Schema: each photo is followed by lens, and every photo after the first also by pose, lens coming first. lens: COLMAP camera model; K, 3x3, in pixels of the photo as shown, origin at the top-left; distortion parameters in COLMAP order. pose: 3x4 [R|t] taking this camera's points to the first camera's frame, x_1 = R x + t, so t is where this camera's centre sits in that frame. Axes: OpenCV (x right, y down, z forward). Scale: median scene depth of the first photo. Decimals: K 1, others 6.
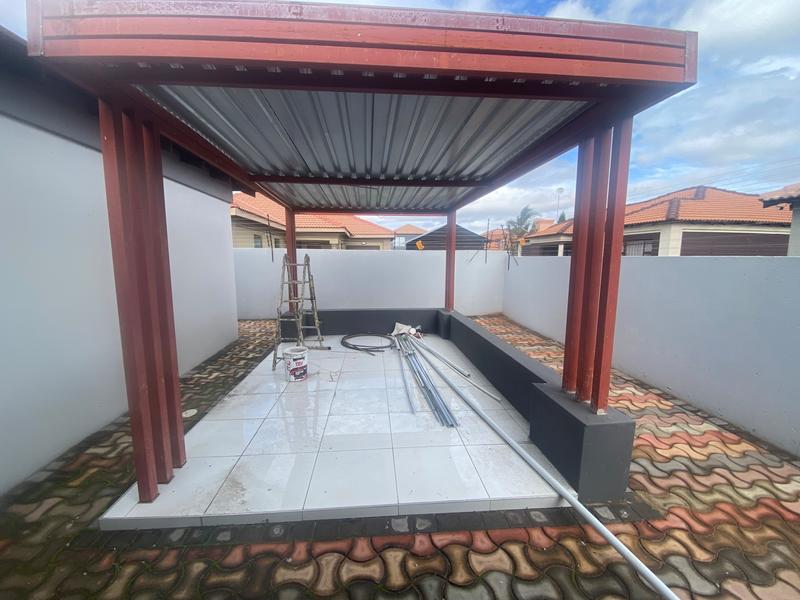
lens RADIAL K [[322.8, 0, 395.3], [0, 322.8, 299.0], [0, 0, 1]] dist [0.020072, -0.021927]
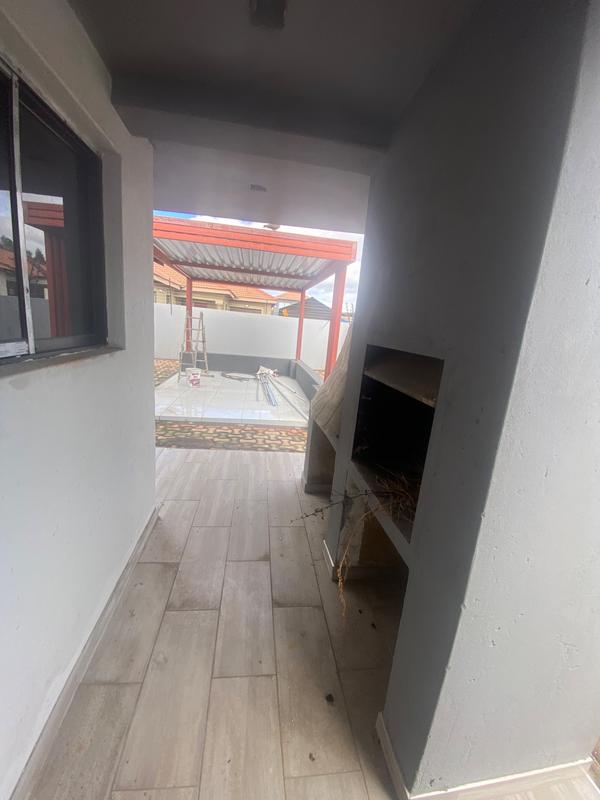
lens RADIAL K [[322.8, 0, 300.8], [0, 322.8, 404.5], [0, 0, 1]] dist [0.020072, -0.021927]
pose [[0.994758, 0.069652, 0.074862, 0.101776], [-0.077786, 0.990673, 0.111873, 0.081580], [-0.066372, -0.117109, 0.990899, -0.549456]]
